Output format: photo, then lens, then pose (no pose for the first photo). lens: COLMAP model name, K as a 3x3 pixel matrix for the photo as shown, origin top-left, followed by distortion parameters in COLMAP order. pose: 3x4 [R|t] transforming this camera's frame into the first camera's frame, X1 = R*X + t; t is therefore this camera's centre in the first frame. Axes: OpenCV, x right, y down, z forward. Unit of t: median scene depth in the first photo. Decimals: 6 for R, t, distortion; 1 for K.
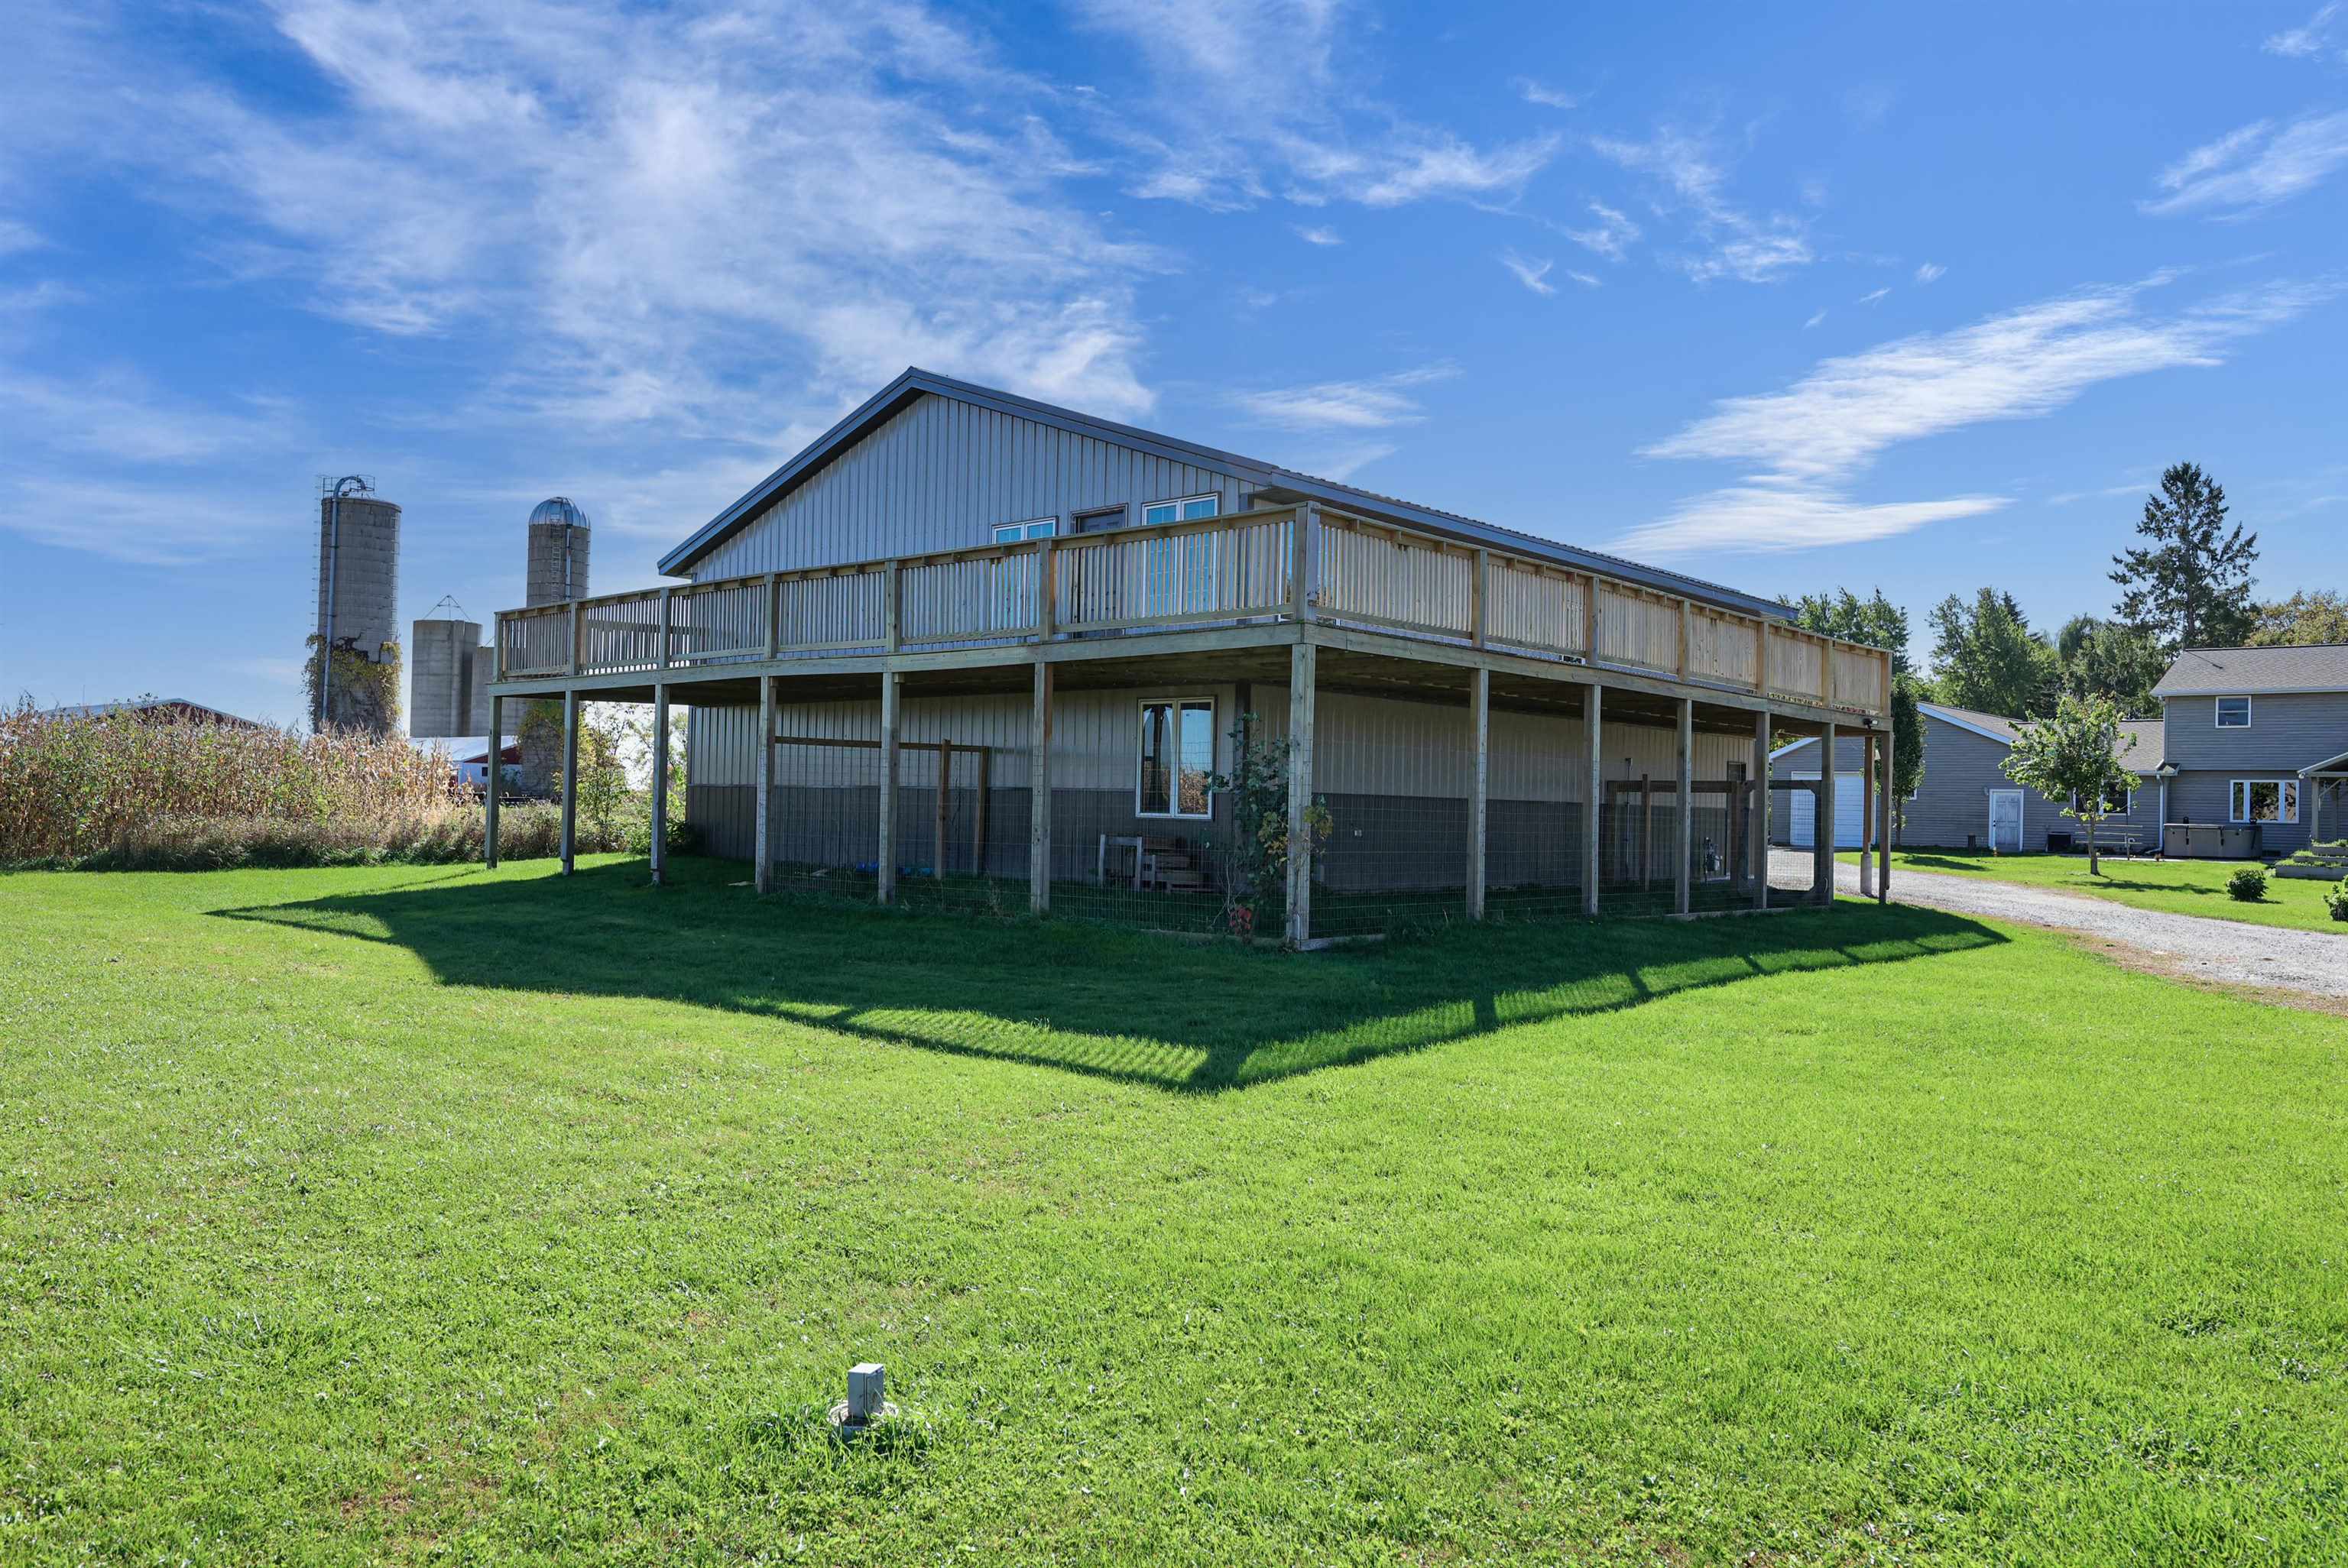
lens RADIAL K [[1678.3, 0, 1174.0], [0, 1678.3, 784.0], [0, 0, 1]] dist [-0.001852, -0.000897]
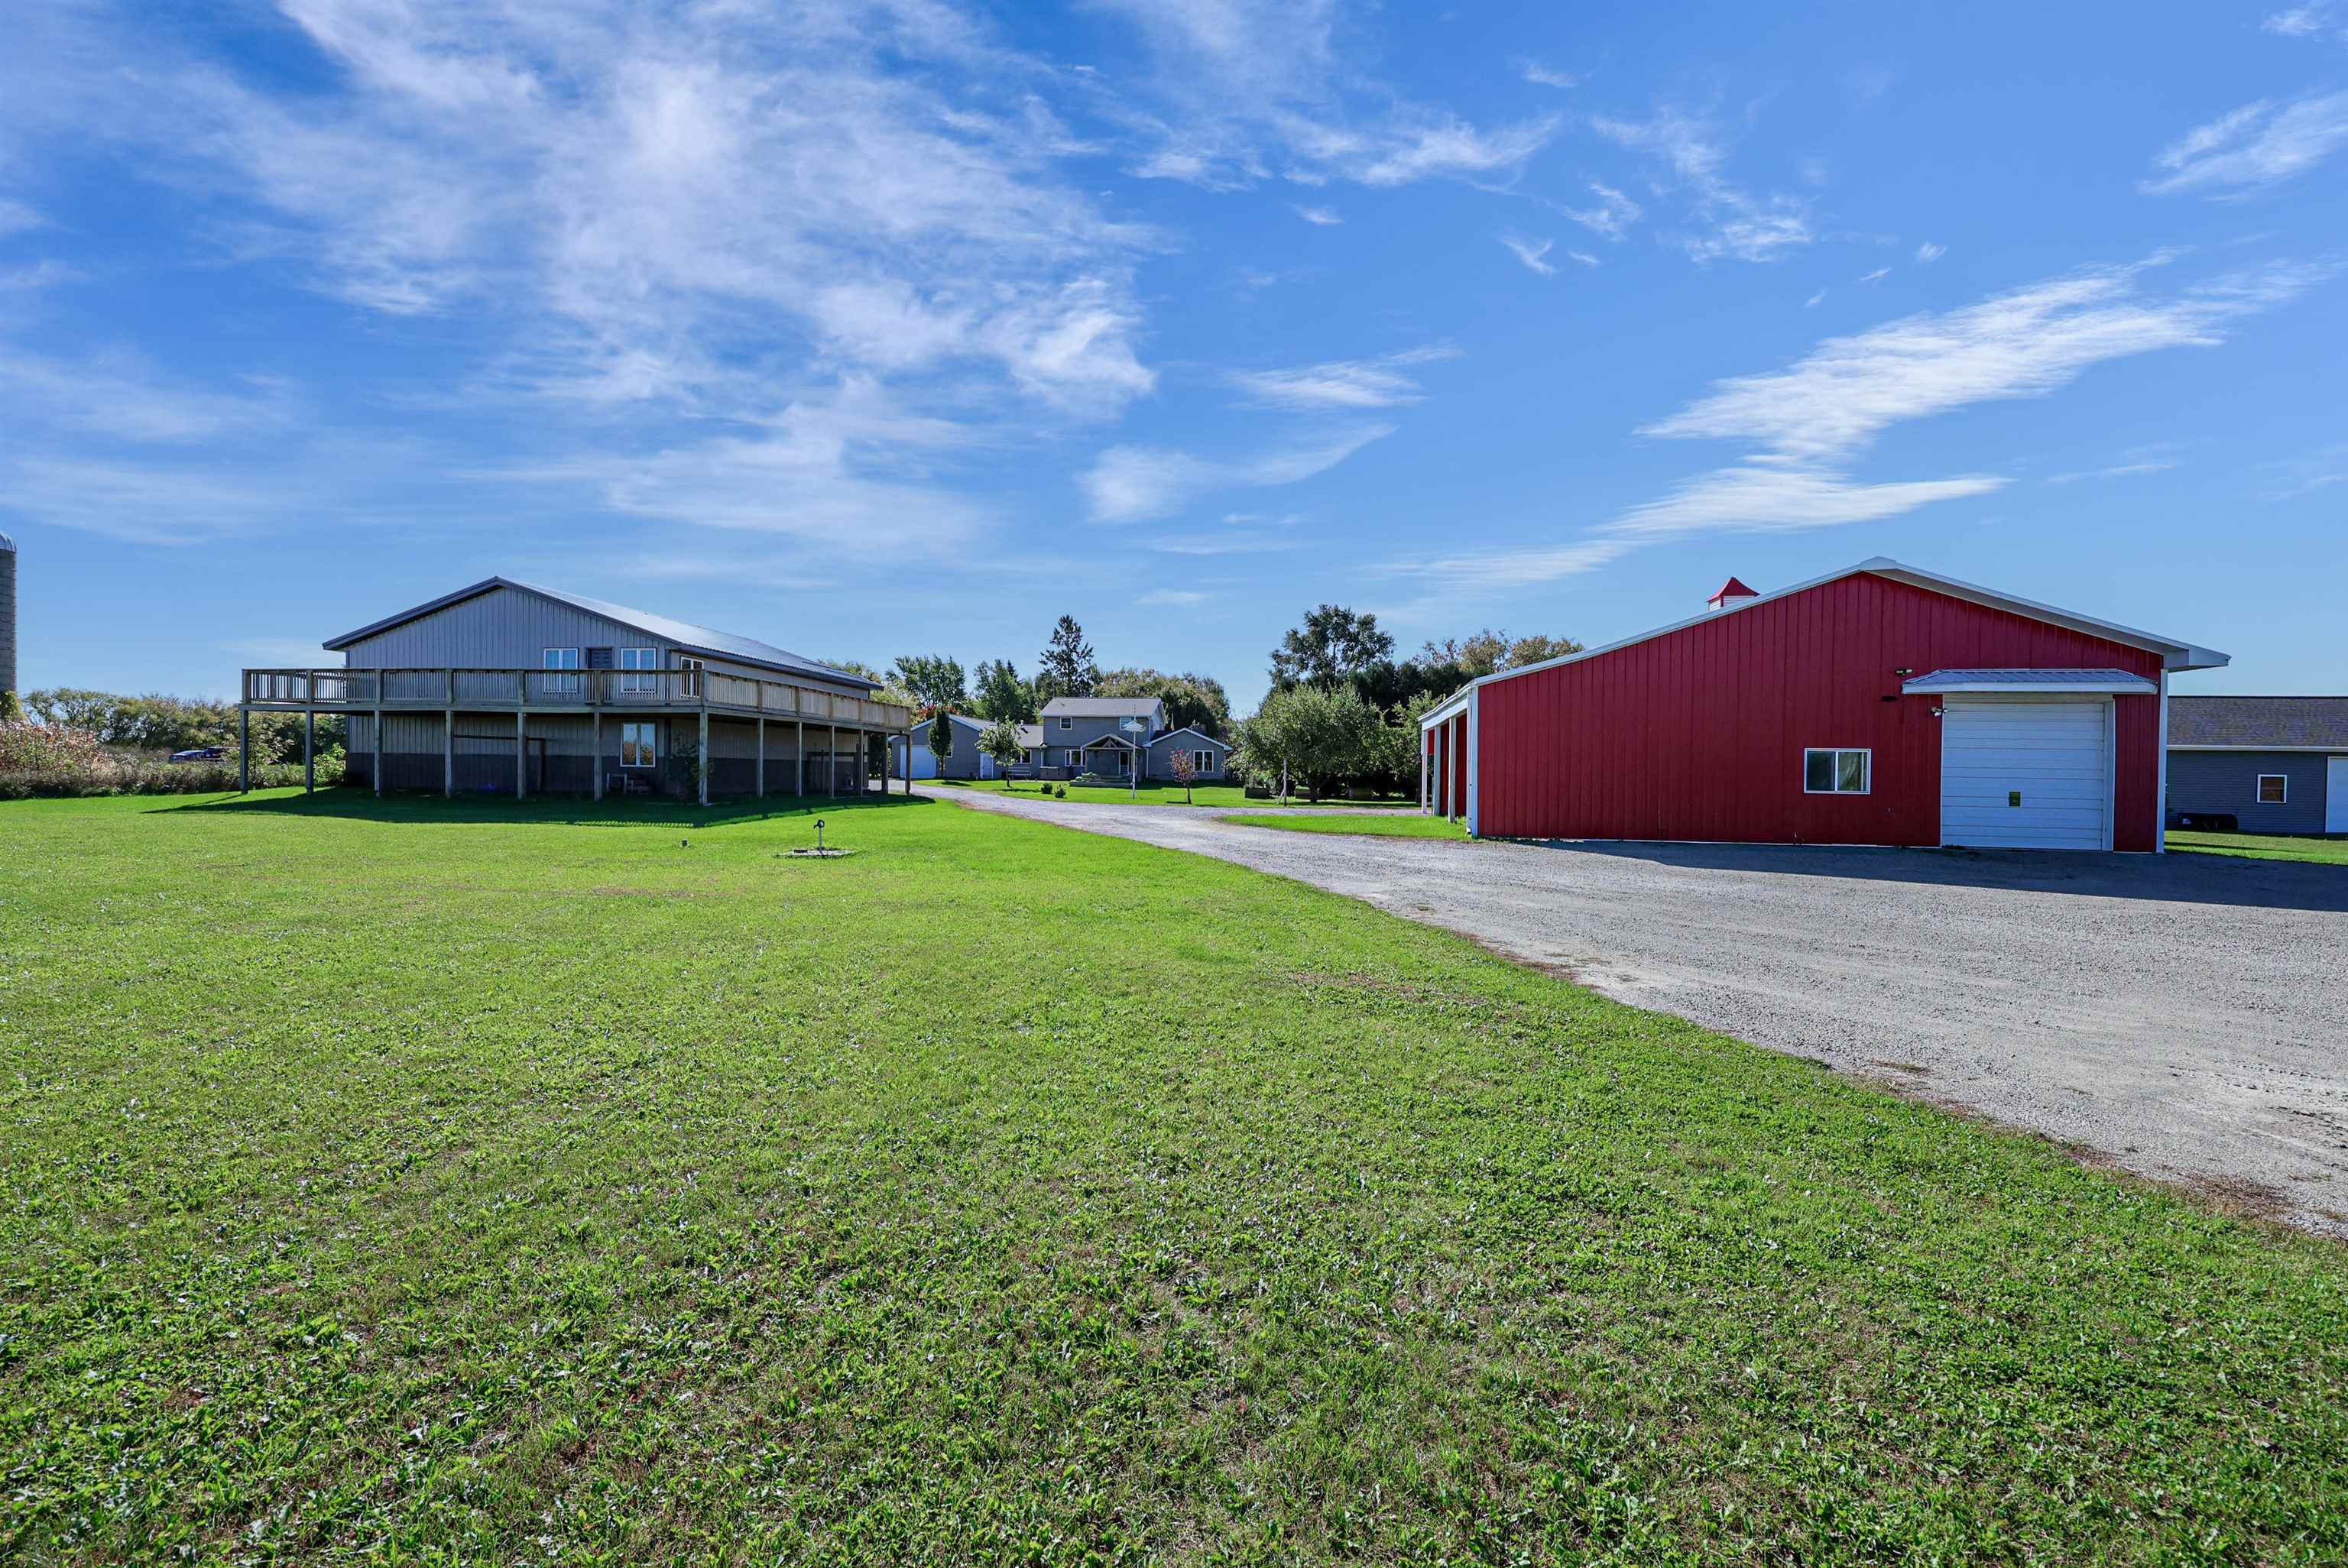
lens RADIAL K [[979.2, 0, 1174.0], [0, 979.2, 784.0], [0, 0, 1]] dist [0.000063, -0.000014]
pose [[0.828121, -0.017240, 0.560284, -0.077788], [-0.003899, 0.999326, 0.036512, -0.005883], [-0.560535, -0.032421, 0.827496, -0.360502]]
